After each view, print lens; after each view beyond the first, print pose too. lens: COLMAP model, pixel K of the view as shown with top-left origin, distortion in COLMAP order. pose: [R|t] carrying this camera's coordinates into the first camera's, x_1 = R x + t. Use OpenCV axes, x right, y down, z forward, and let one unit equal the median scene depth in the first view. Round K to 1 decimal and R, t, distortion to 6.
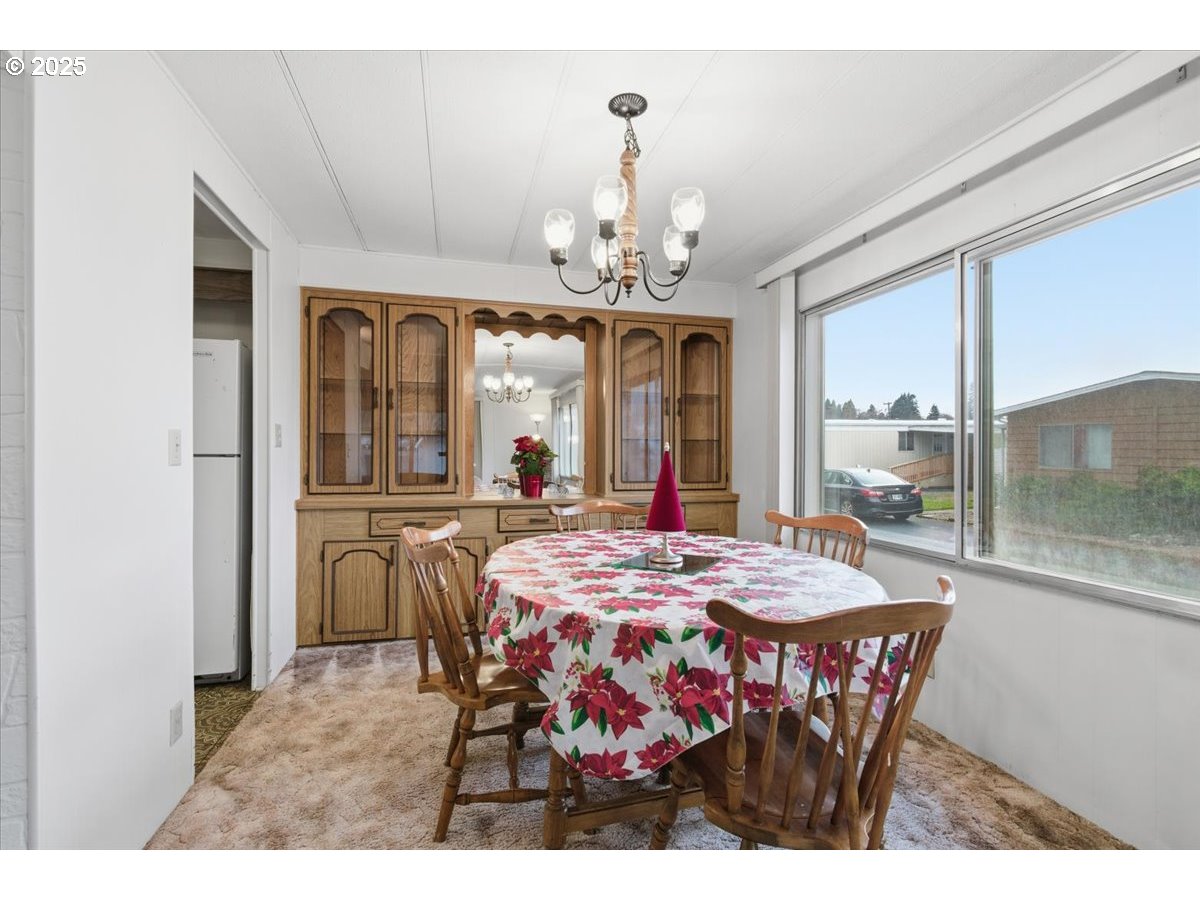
lens RADIAL K [[549.6, 0, 600.0], [0, 549.6, 450.0], [0, 0, 1]] dist [-0.002146, -0.000101]
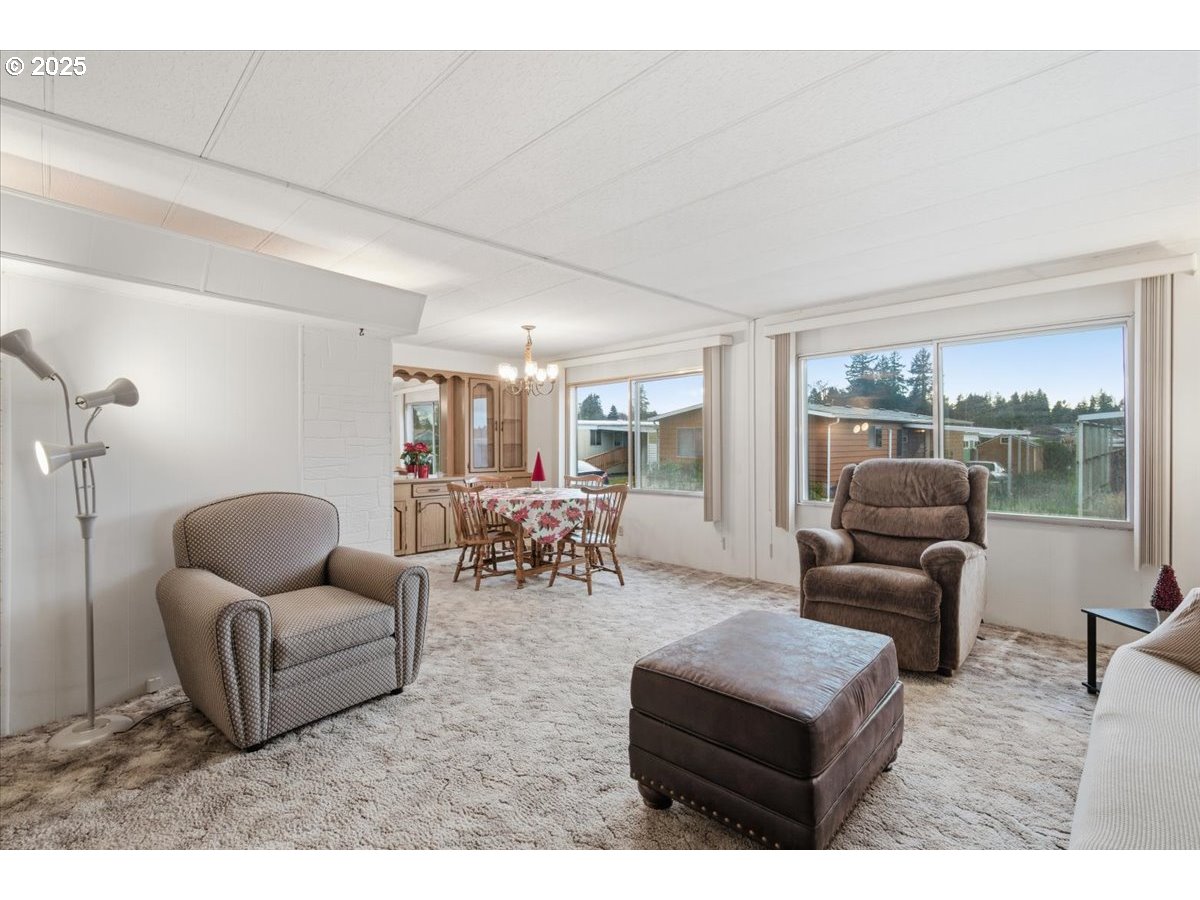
lens RADIAL K [[549.6, 0, 600.0], [0, 549.6, 450.0], [0, 0, 1]] dist [-0.002146, -0.000101]
pose [[0.866803, -0.010823, 0.498534, -0.901874], [0.005867, 0.999917, 0.011507, -0.034382], [-0.498617, -0.007050, 0.866794, -1.391479]]
